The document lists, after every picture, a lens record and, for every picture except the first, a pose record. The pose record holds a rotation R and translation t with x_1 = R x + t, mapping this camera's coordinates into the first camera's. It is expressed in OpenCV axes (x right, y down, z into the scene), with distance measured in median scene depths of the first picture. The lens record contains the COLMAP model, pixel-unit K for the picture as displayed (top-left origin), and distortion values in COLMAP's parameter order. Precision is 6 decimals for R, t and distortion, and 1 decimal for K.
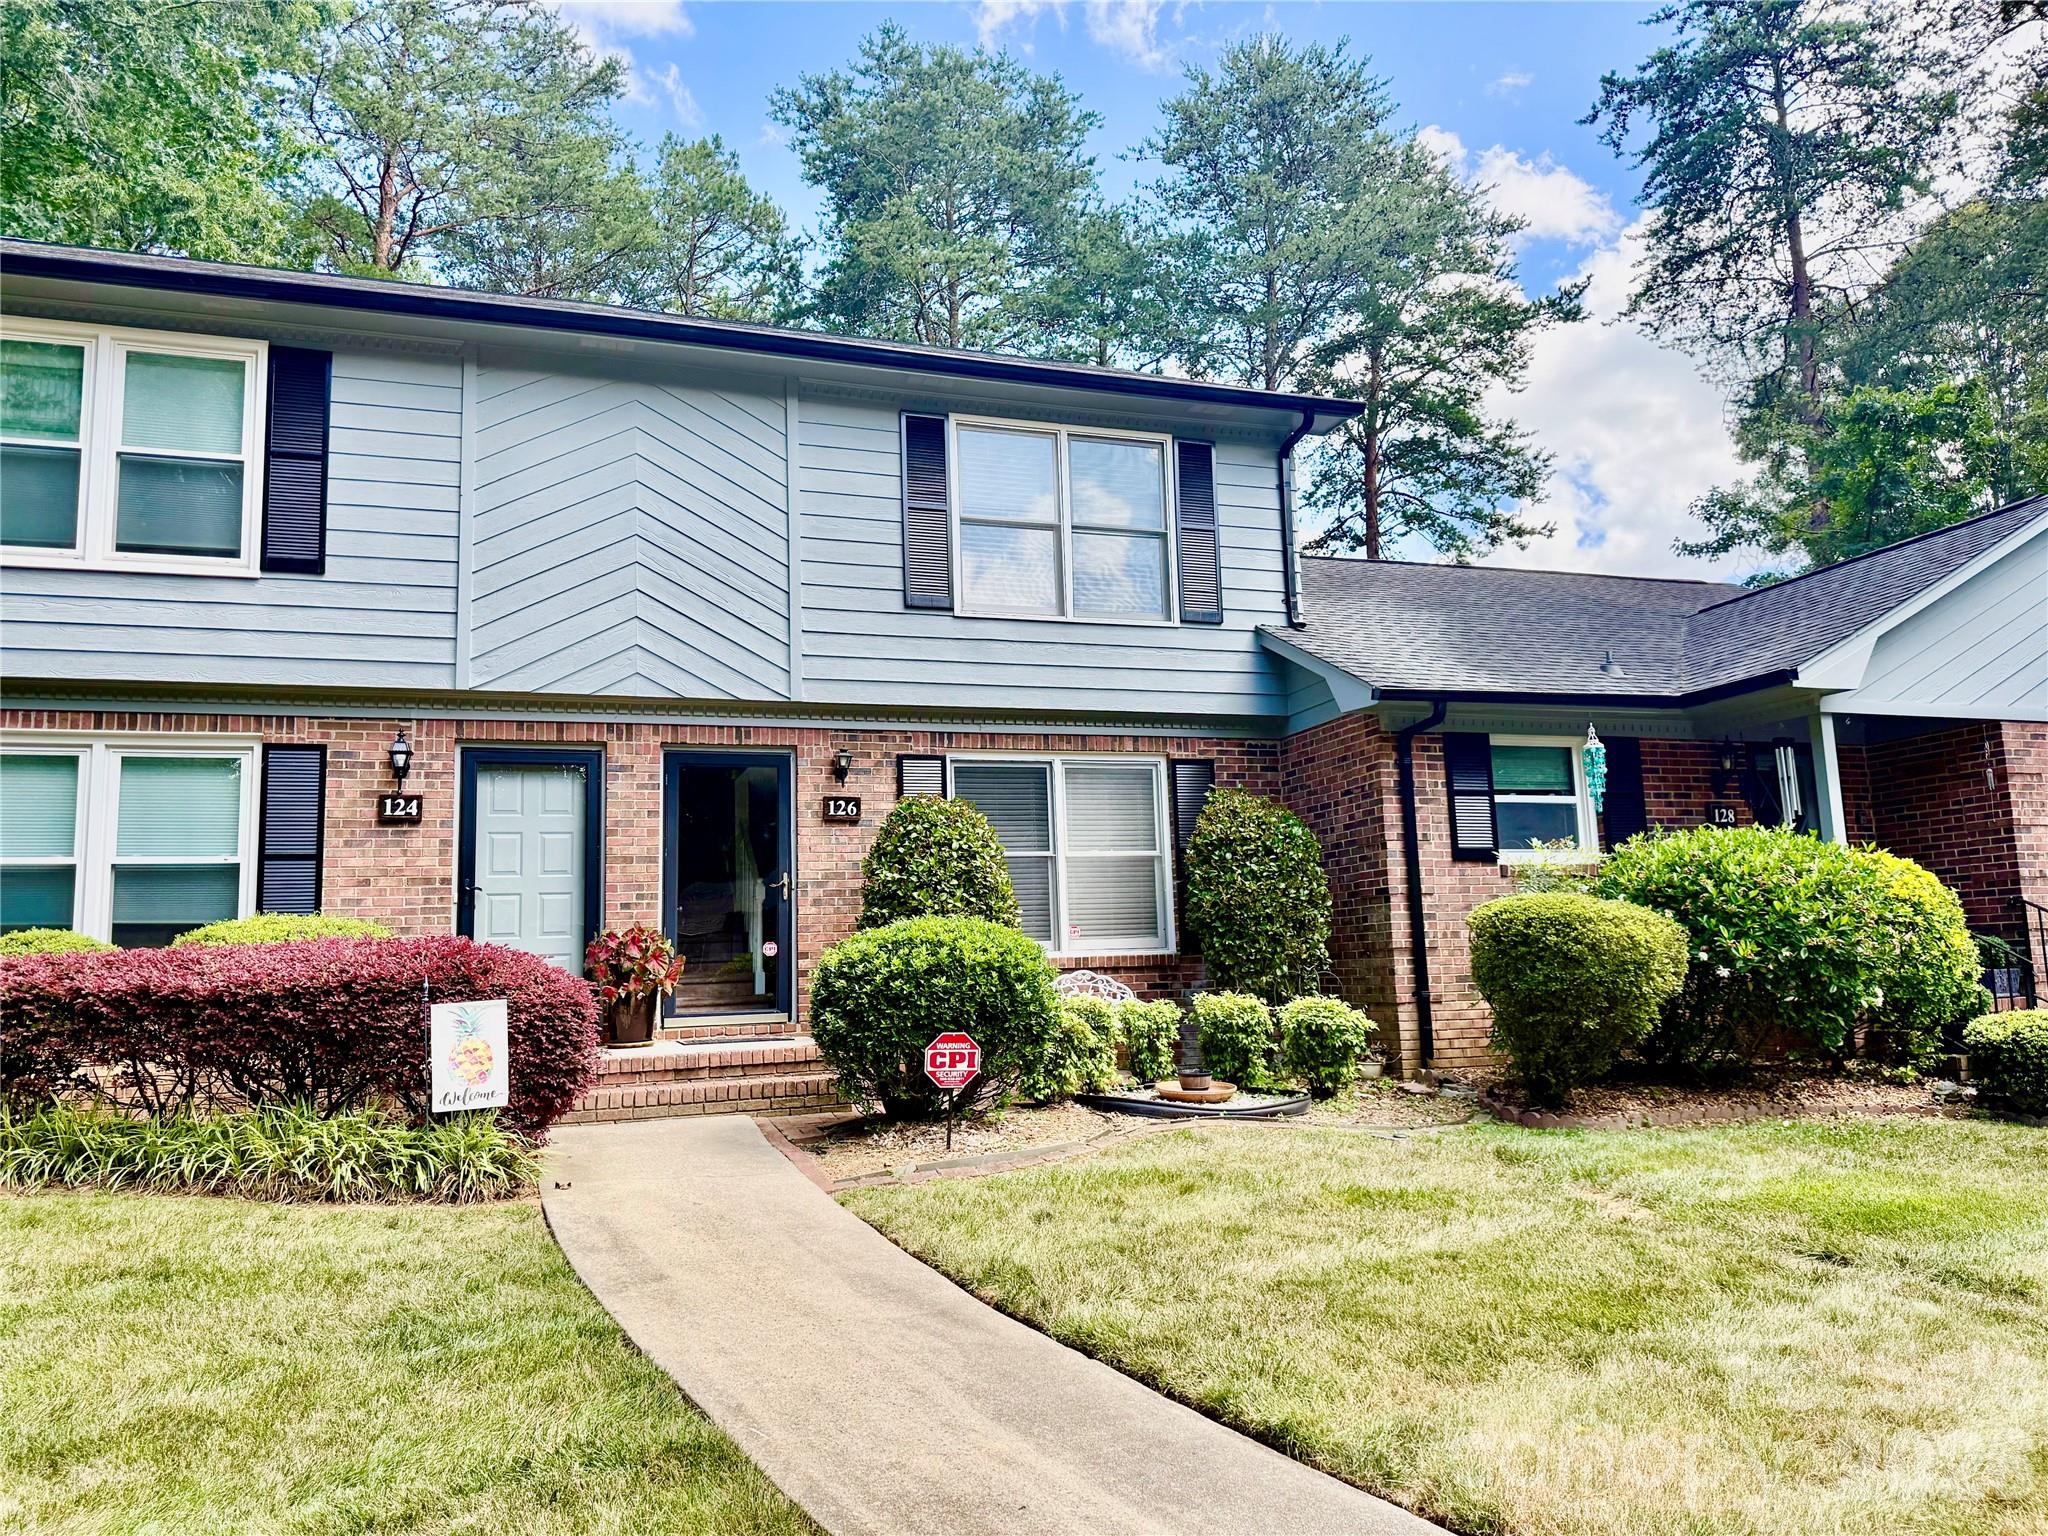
lens RADIAL K [[1437.9, 0, 1032.8], [0, 1437.9, 775.2], [0, 0, 1]] dist [0.005758, -0.001224]
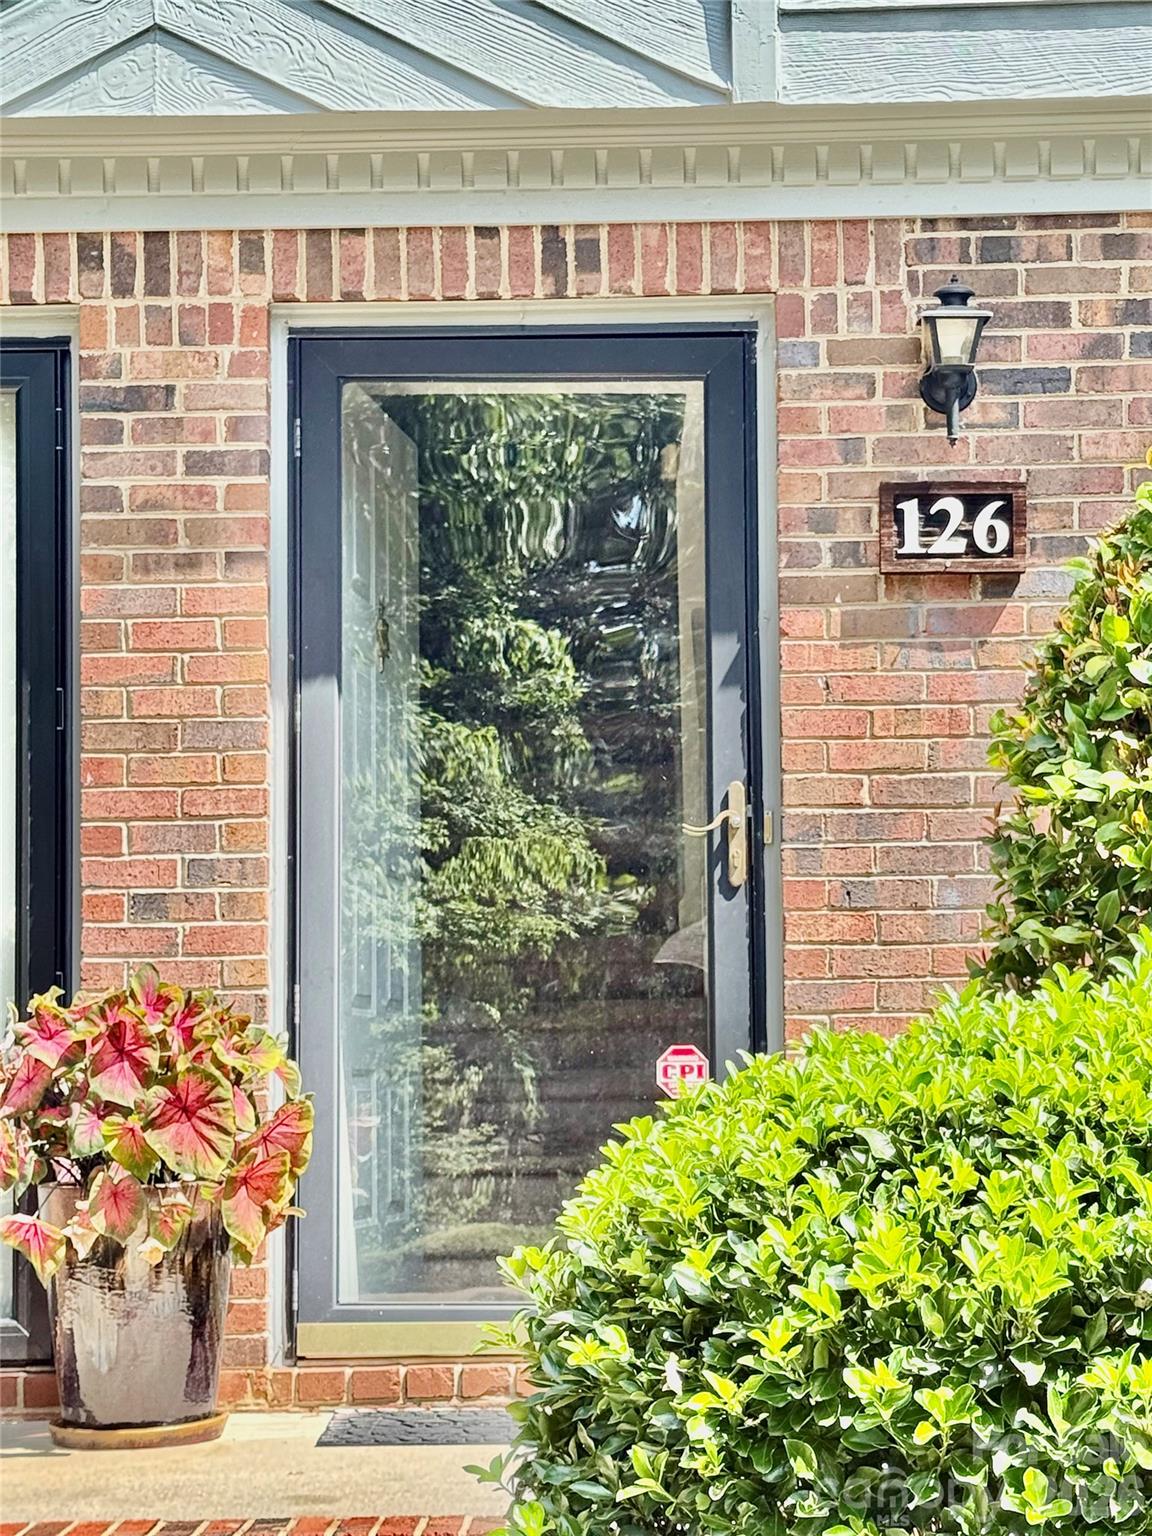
lens RADIAL K [[3174.9, 0, 574.2], [0, 3174.9, 767.9], [0, 0, 1]] dist [0.203327, 0.000000]
pose [[0.933524, -0.010793, -0.358351, 0.006706], [0.028904, 0.998559, 0.045220, 0.038202], [0.357347, -0.052572, 0.932491, 0.448308]]
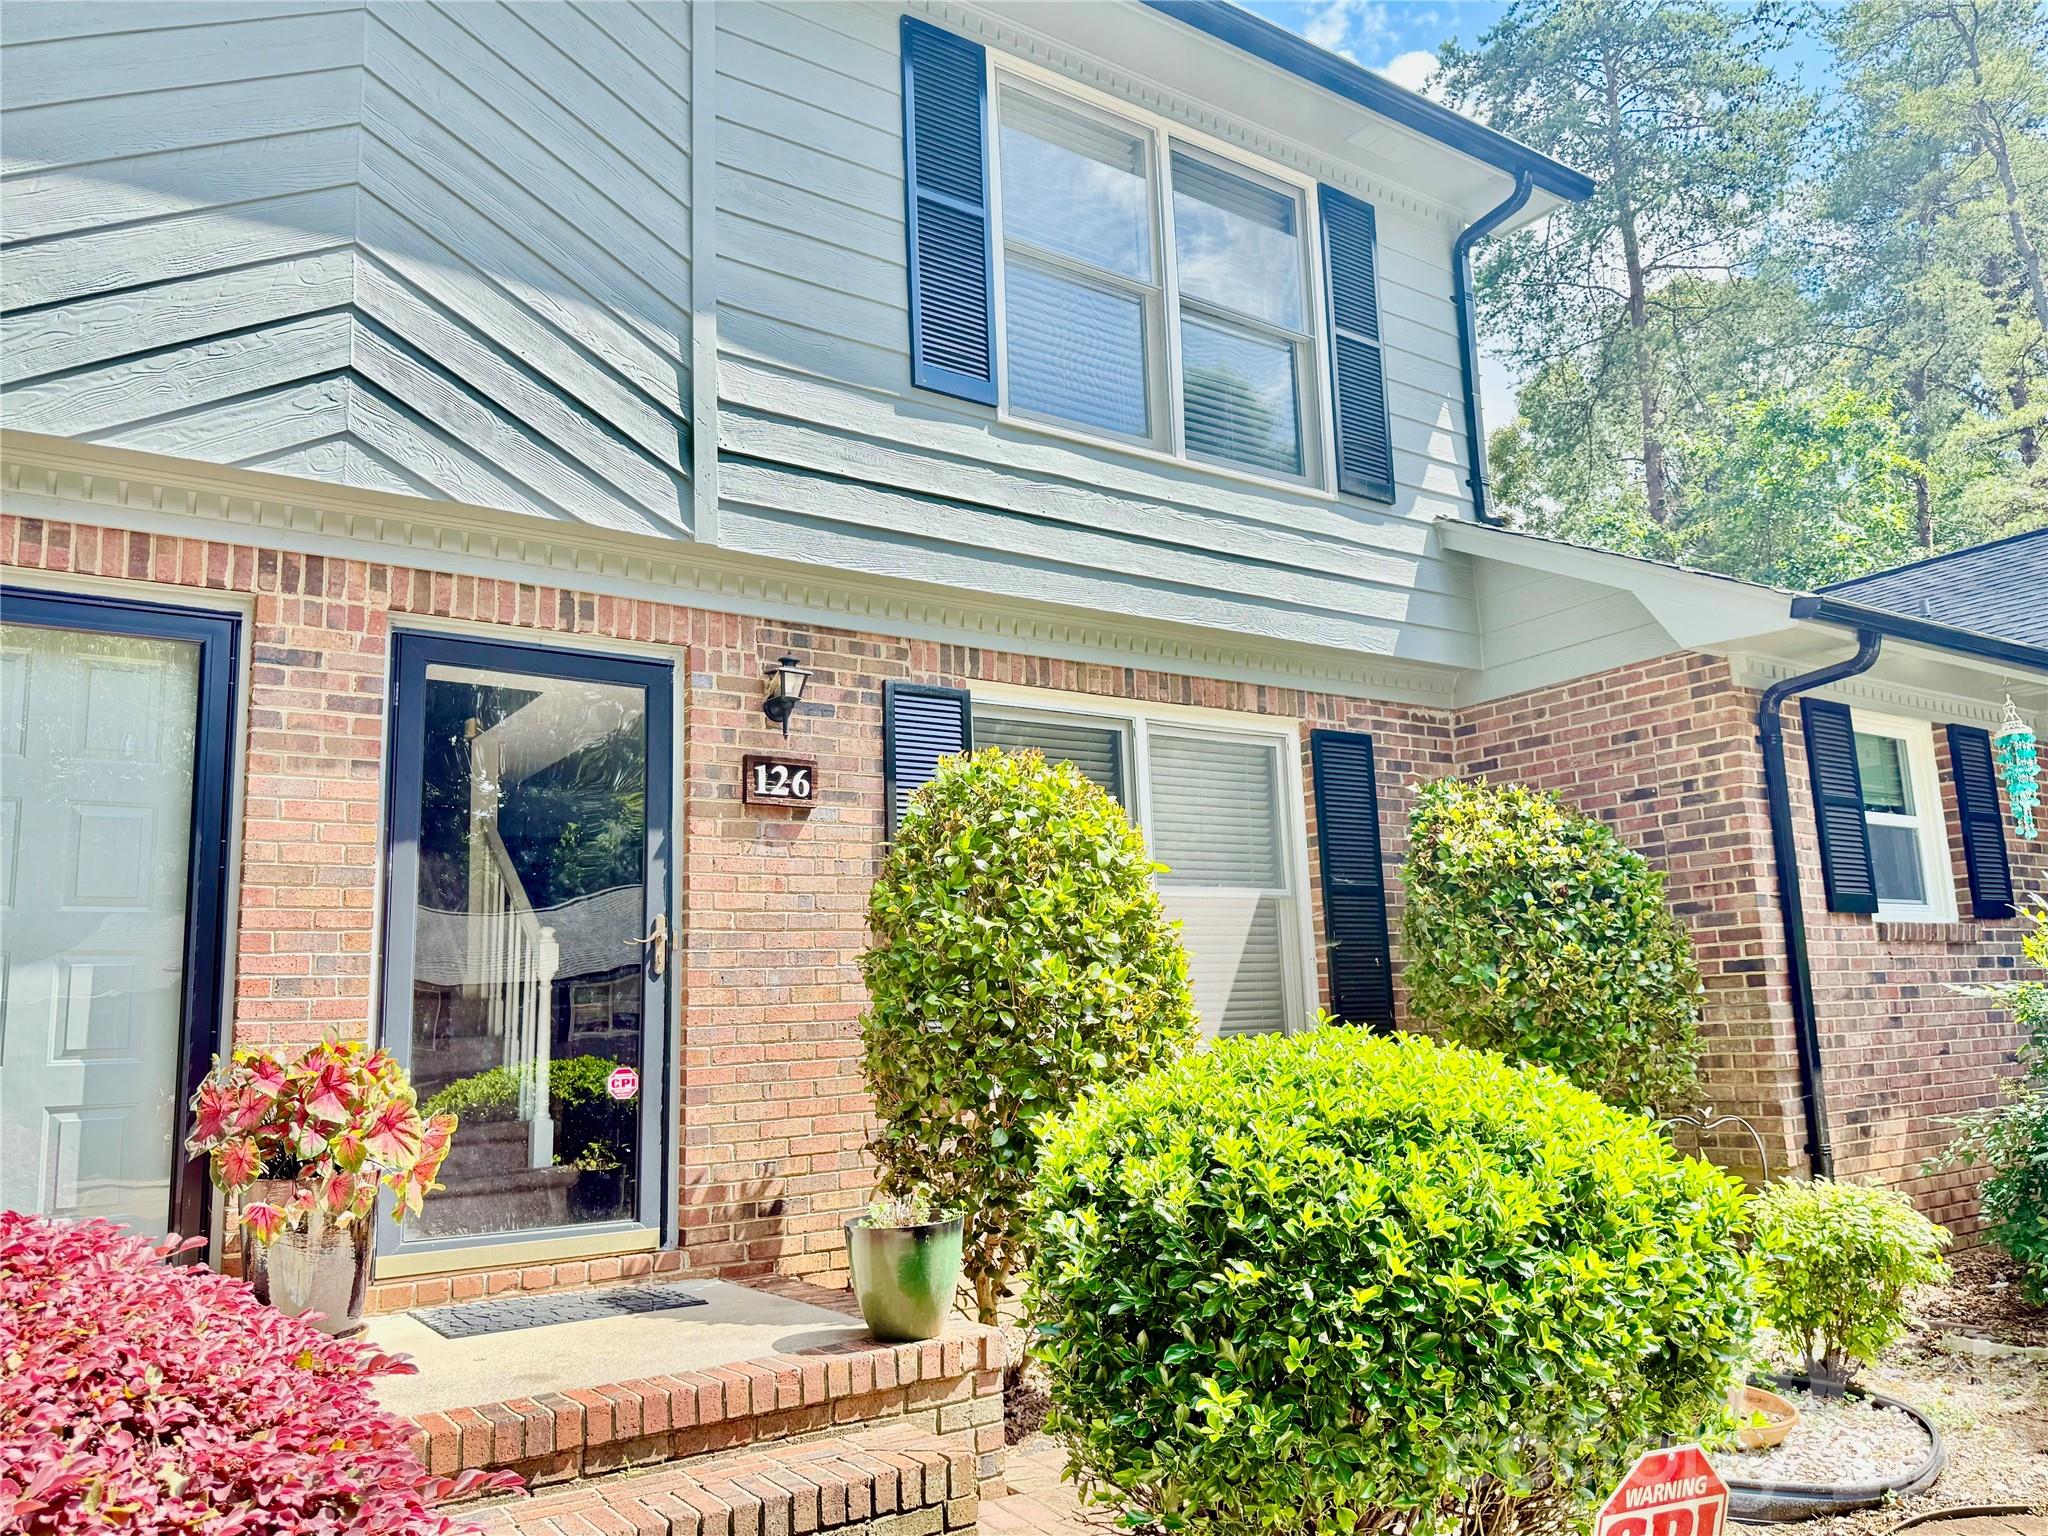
lens RADIAL K [[1458.0, 0, 1021.5], [0, 1458.0, 770.5], [0, 0, 1]] dist [0.012775, -0.010582]
pose [[0.961190, 0.044570, 0.272262, -0.188296], [-0.032112, 0.998231, -0.050046, 0.041181], [-0.274011, 0.039361, 0.960921, 0.512320]]
